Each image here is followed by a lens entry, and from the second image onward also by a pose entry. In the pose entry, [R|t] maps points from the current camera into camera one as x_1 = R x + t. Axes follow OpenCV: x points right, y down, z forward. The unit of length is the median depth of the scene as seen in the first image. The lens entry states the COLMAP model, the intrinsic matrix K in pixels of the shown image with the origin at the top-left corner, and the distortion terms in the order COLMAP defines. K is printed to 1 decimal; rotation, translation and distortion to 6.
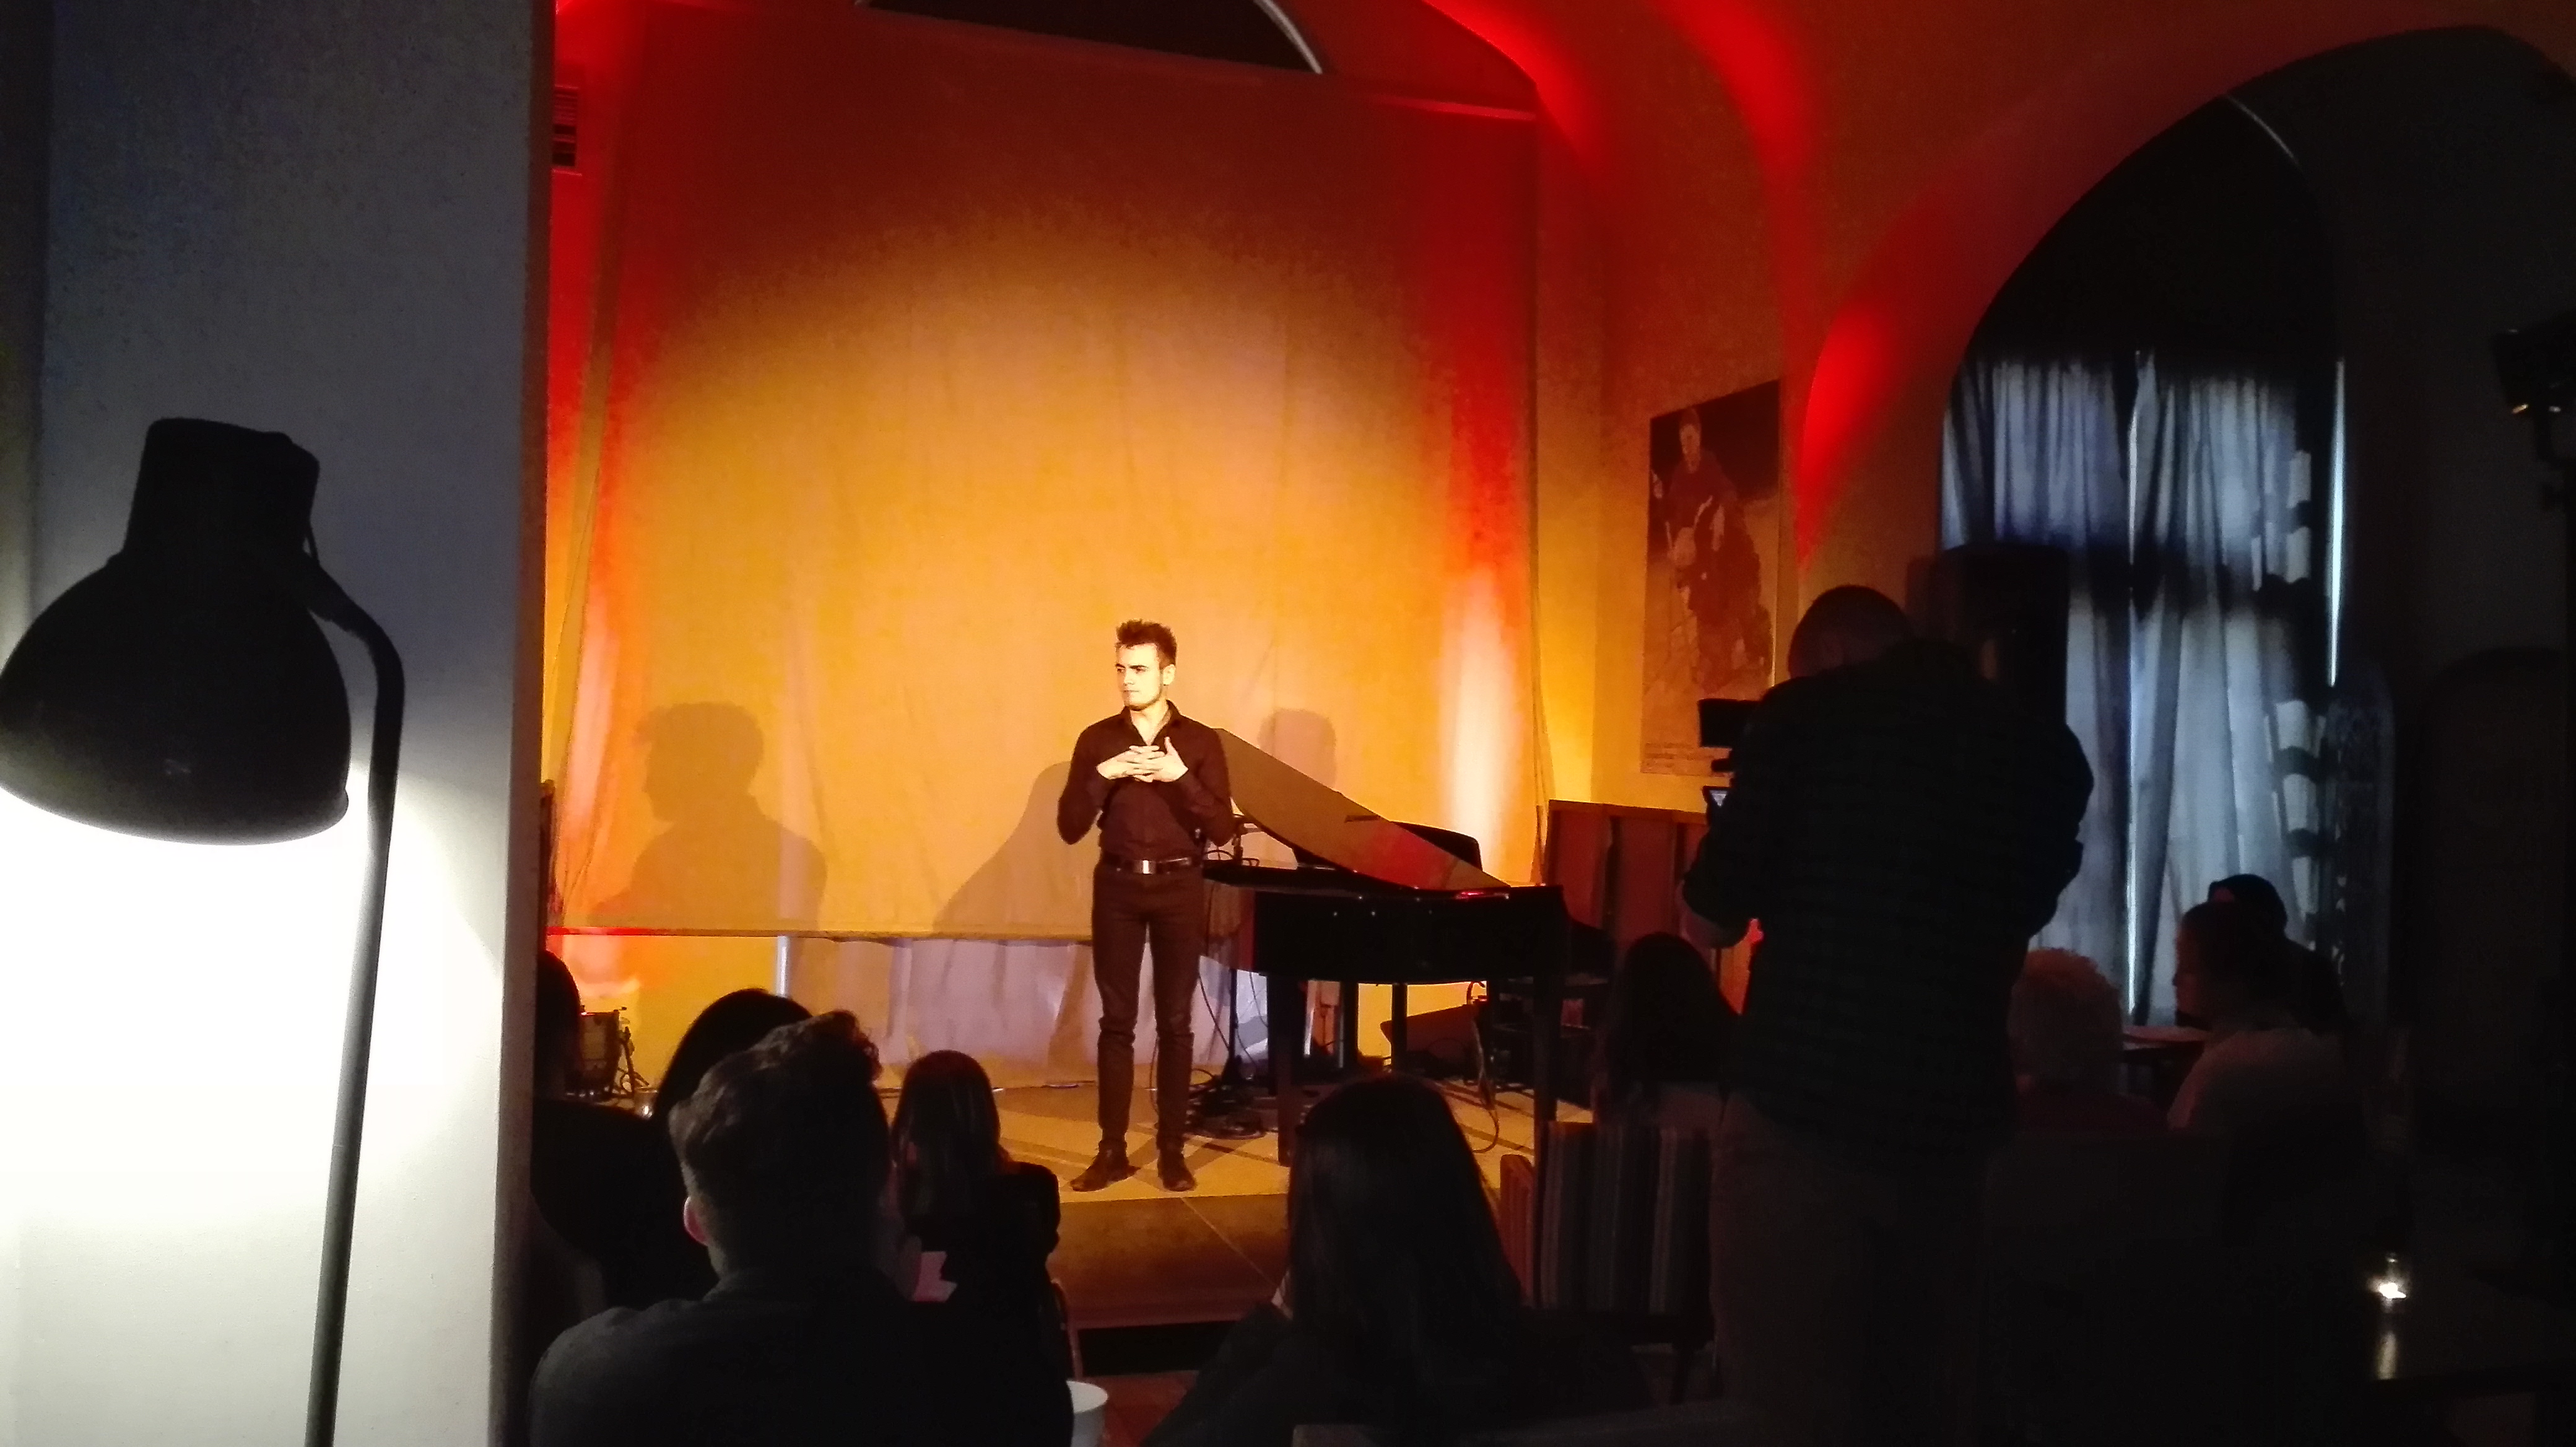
lens RADIAL K [[2084.1, 0, 1289.5], [0, 2084.1, 734.5], [0, 0, 1]] dist [0.112612, -0.180029]
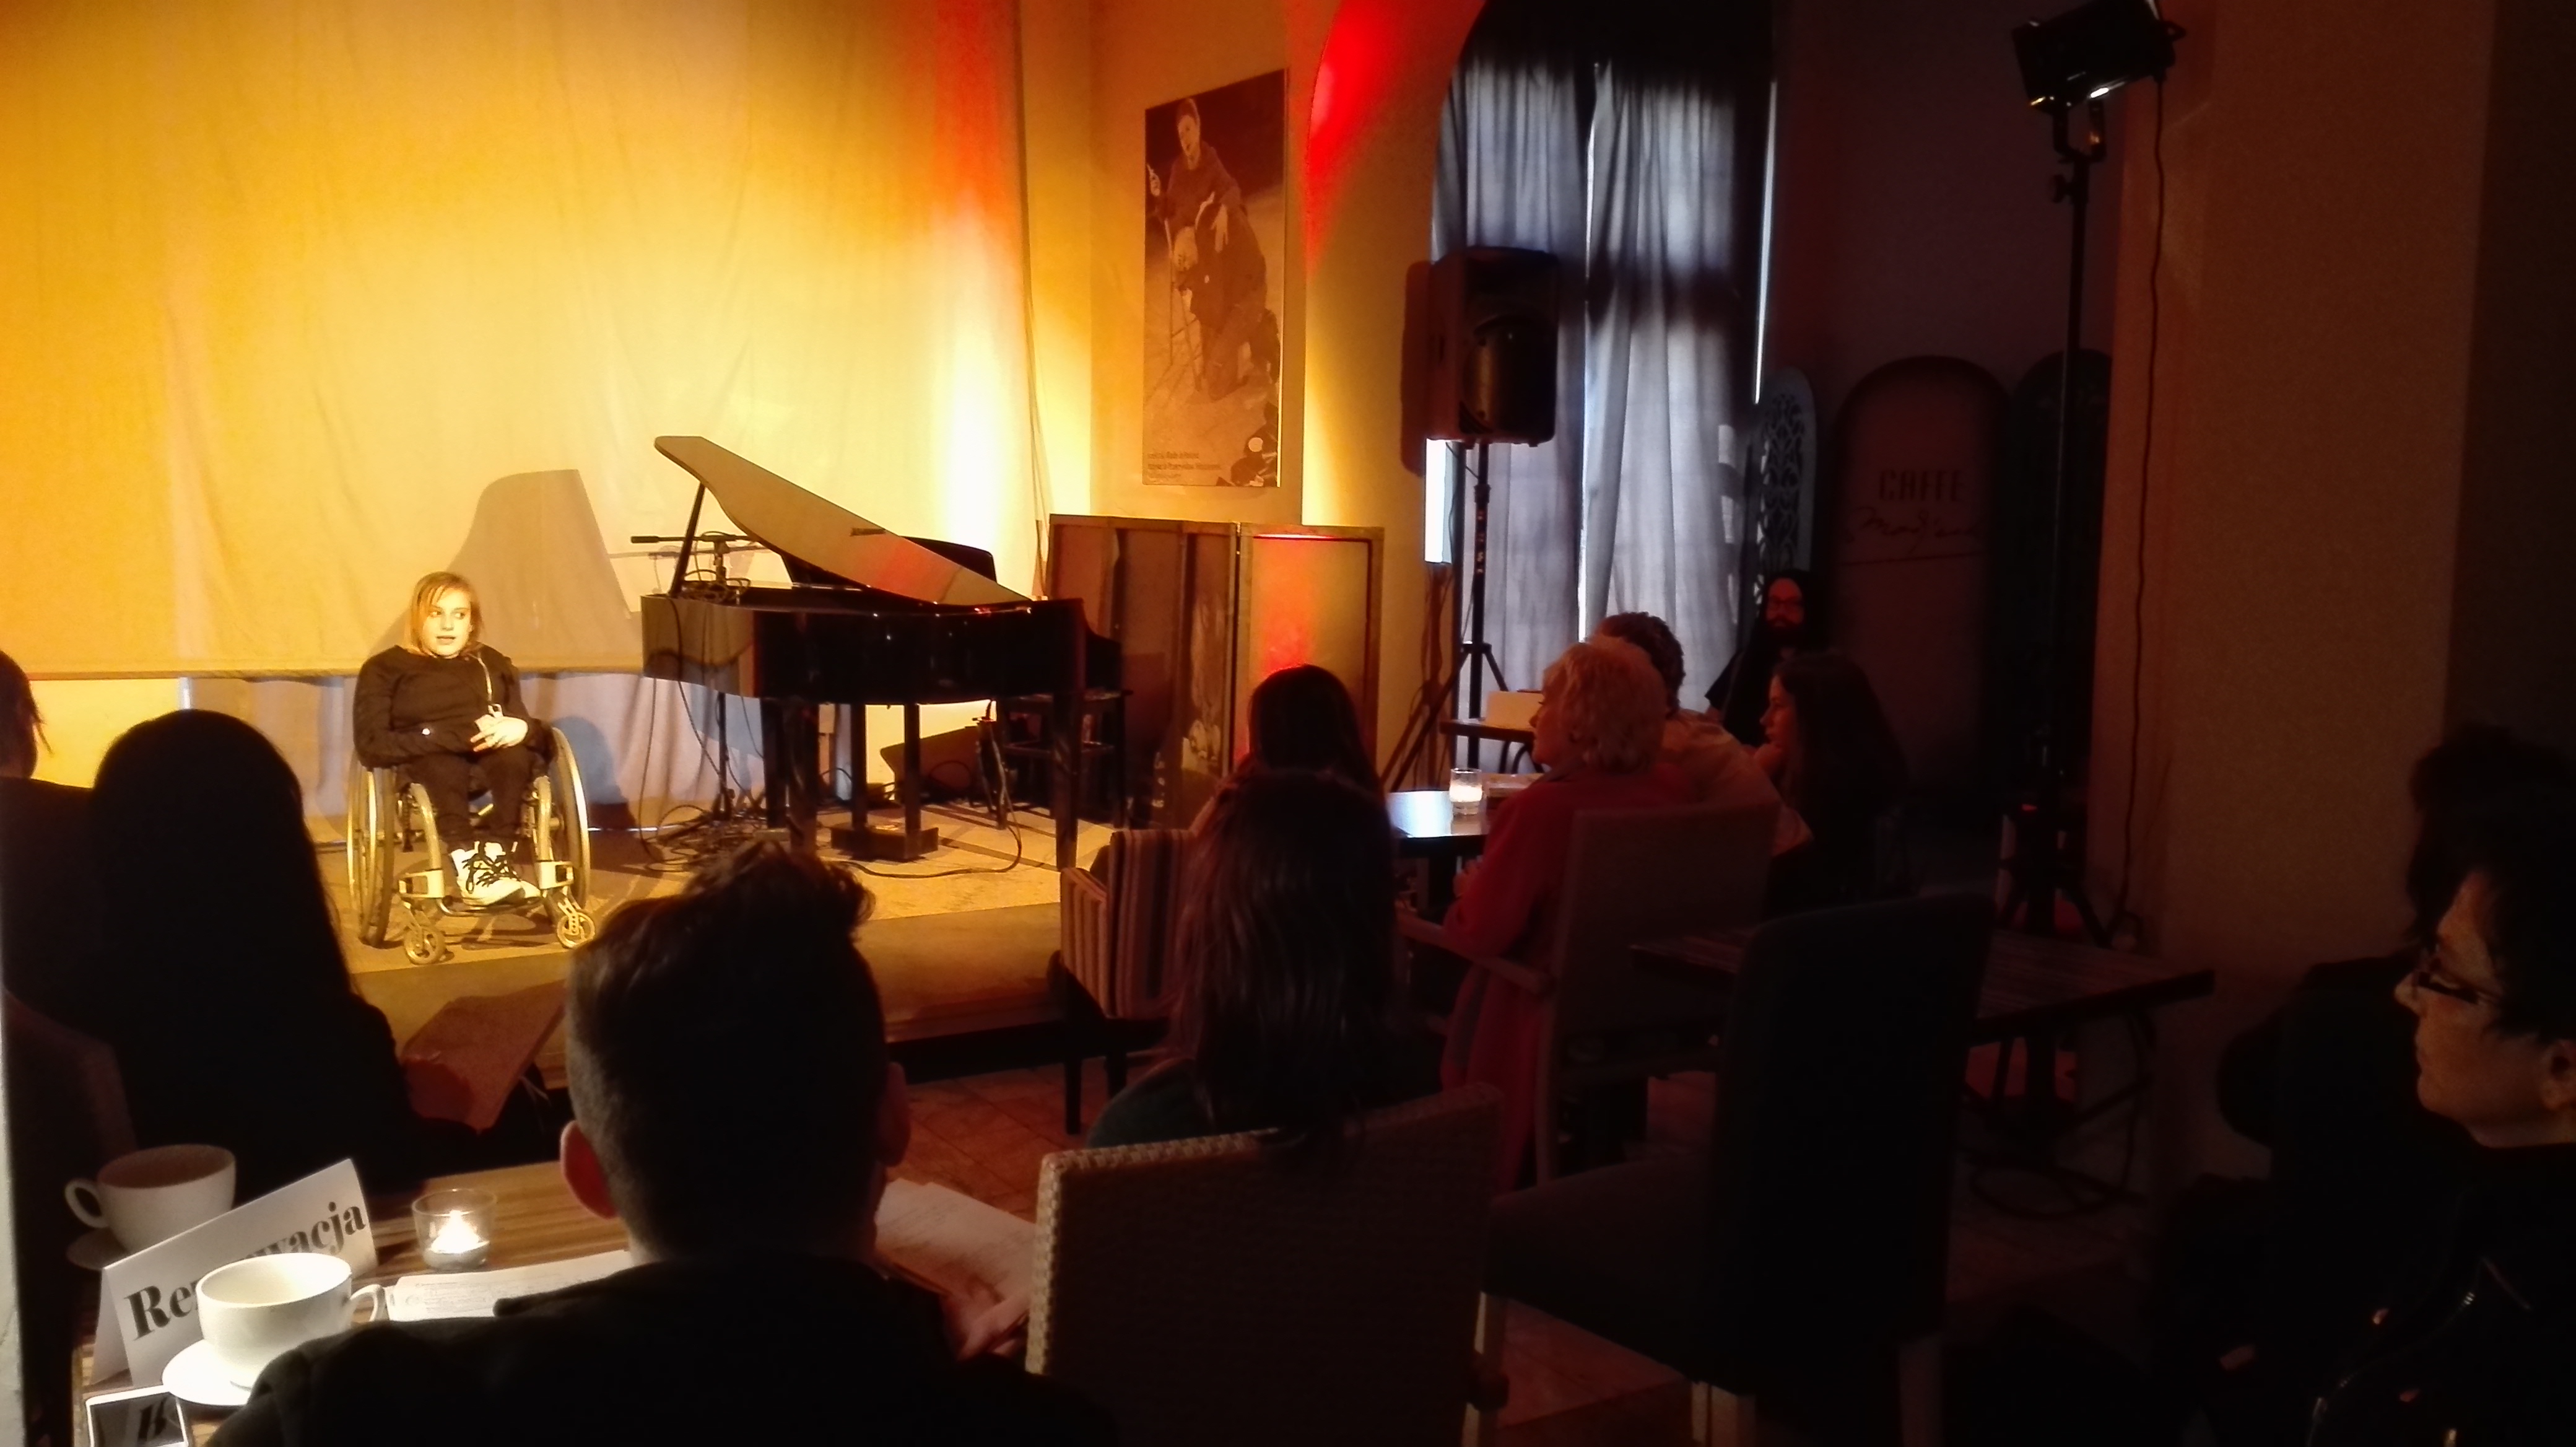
lens RADIAL K [[2084.1, 0, 1283.0], [0, 2084.1, 738.1], [0, 0, 1]] dist [0.112612, -0.180029]
pose [[0.964291, -0.042396, 0.261431, -0.030772], [0.007906, 0.991272, 0.131592, 0.008009], [-0.264728, -0.124826, 0.956210, 0.030858]]
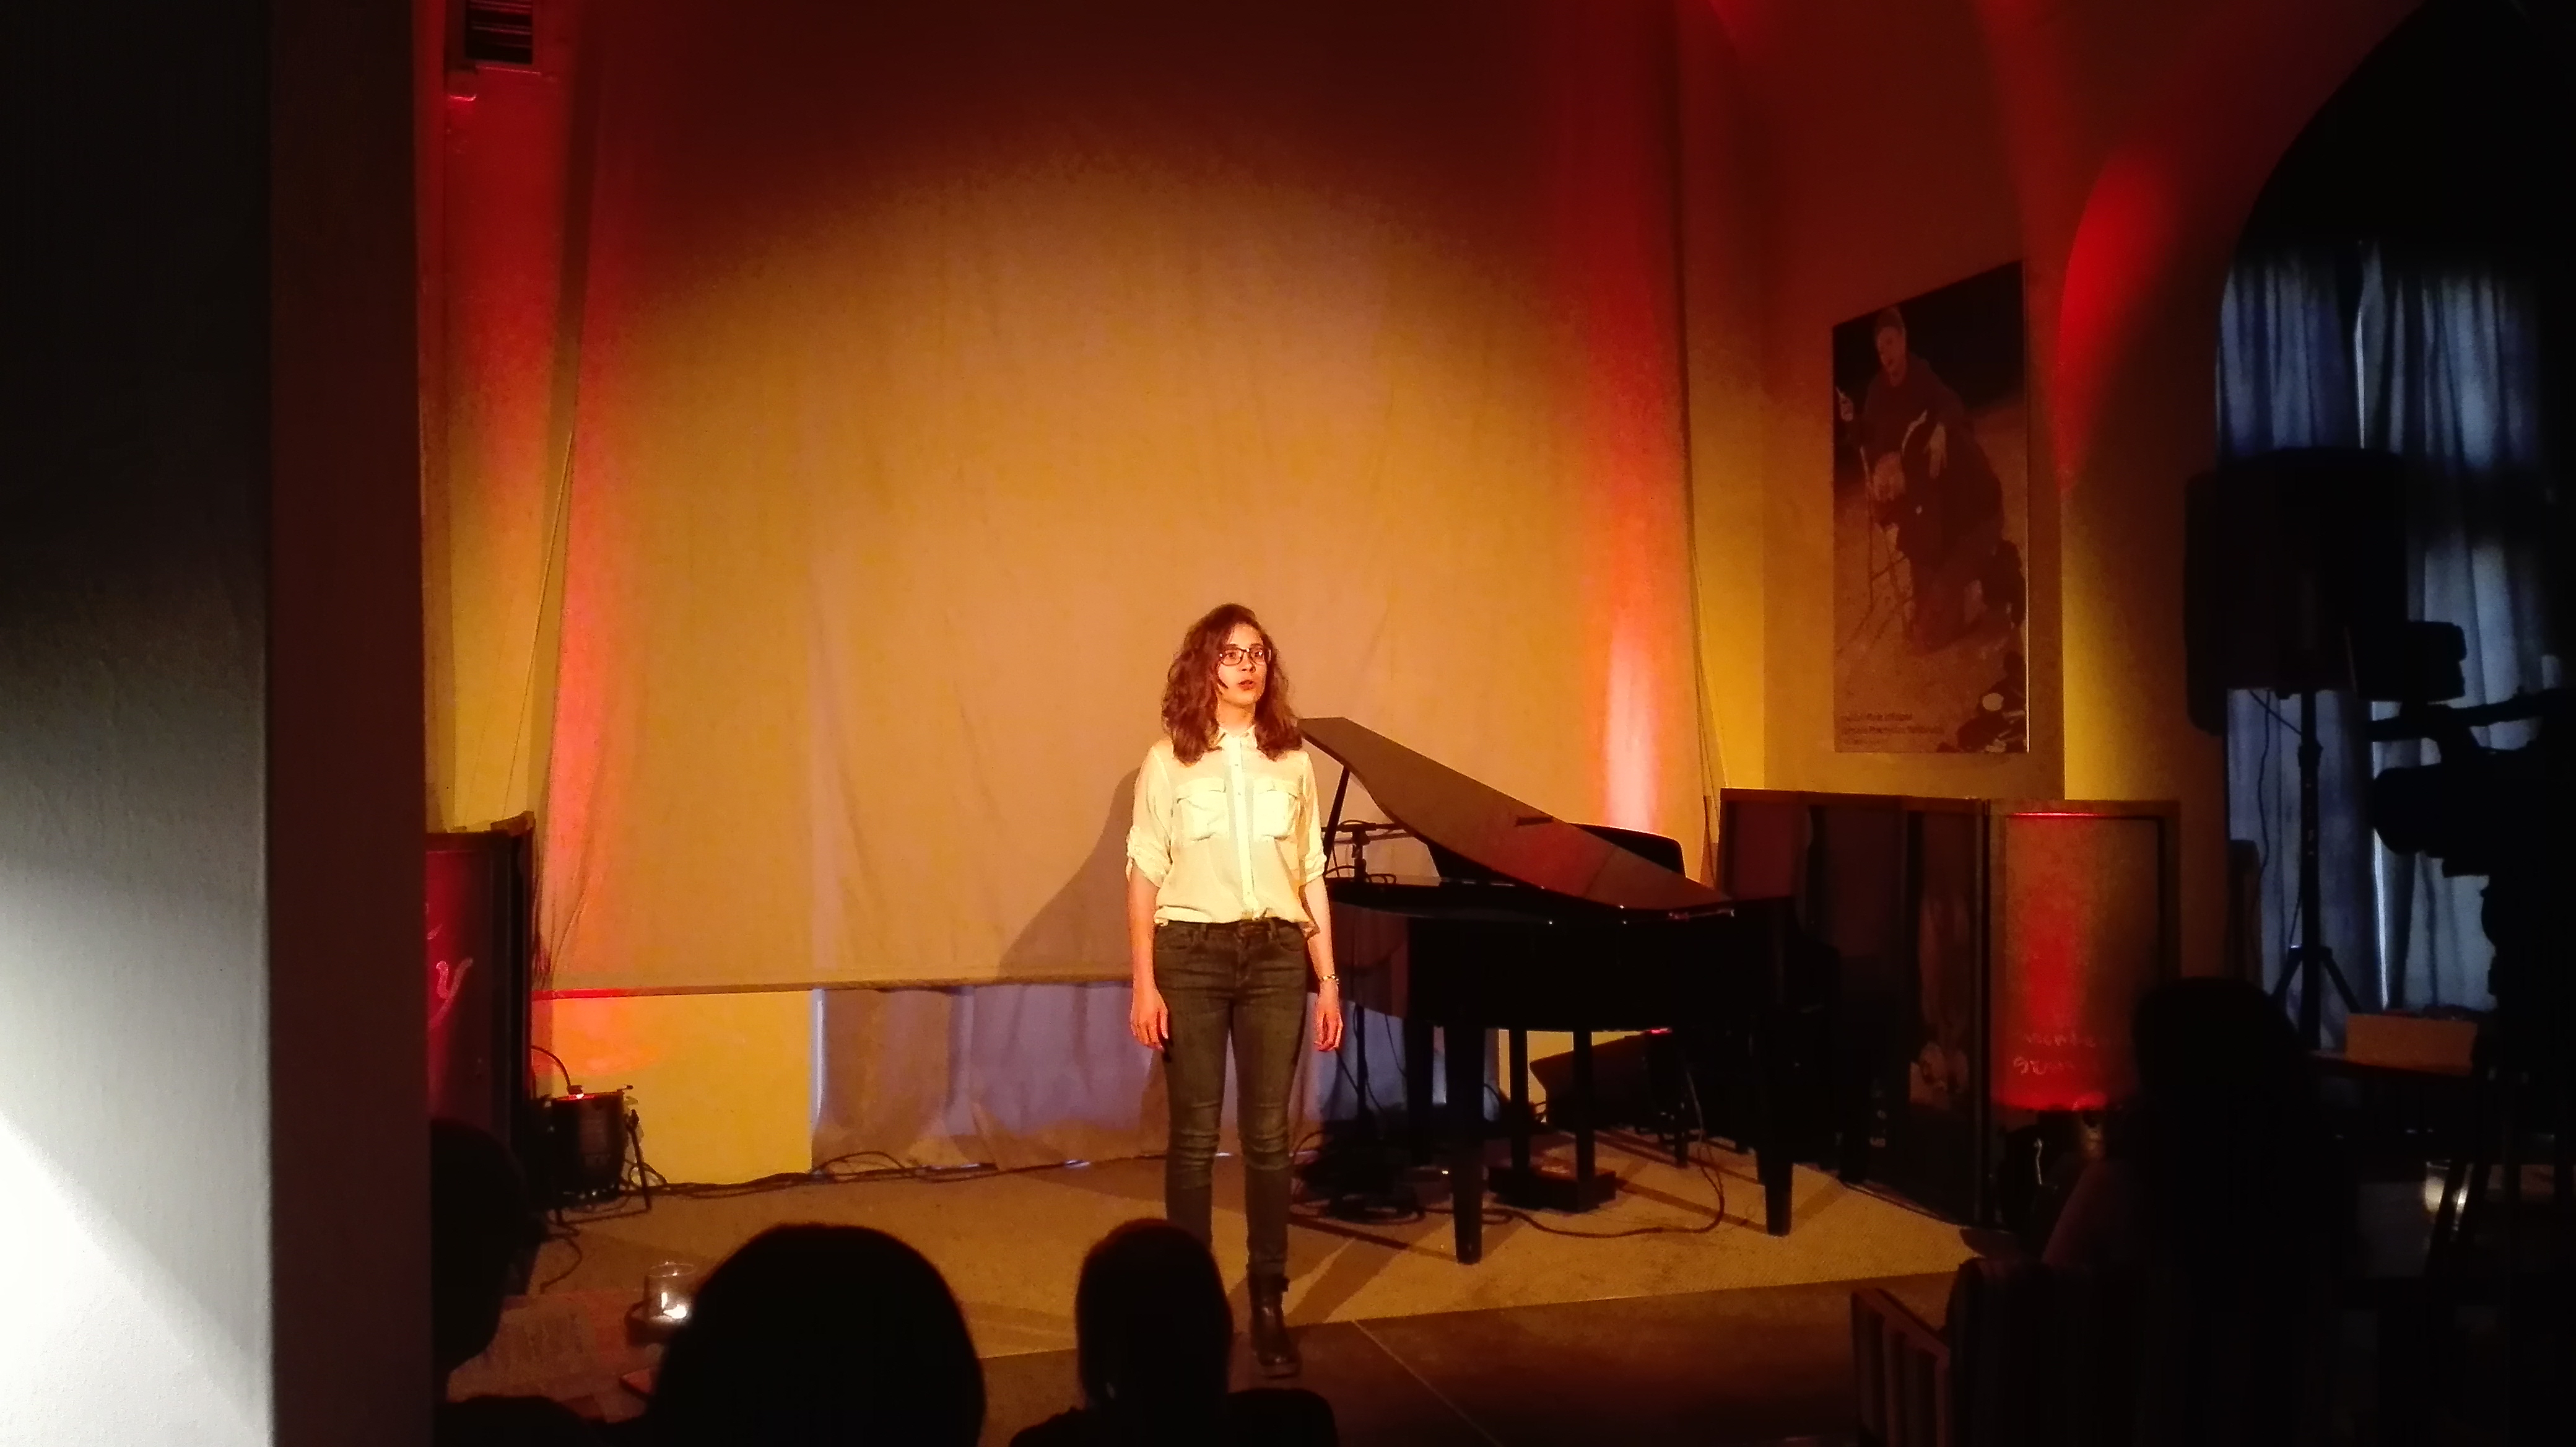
lens RADIAL K [[2084.1, 0, 1280.3], [0, 2084.1, 726.1], [0, 0, 1]] dist [0.112612, -0.180029]
pose [[0.999272, -0.037978, -0.003570, -0.051004], [0.037971, 0.999277, -0.001886, 0.001255], [0.003639, 0.001749, 0.999992, 0.168225]]
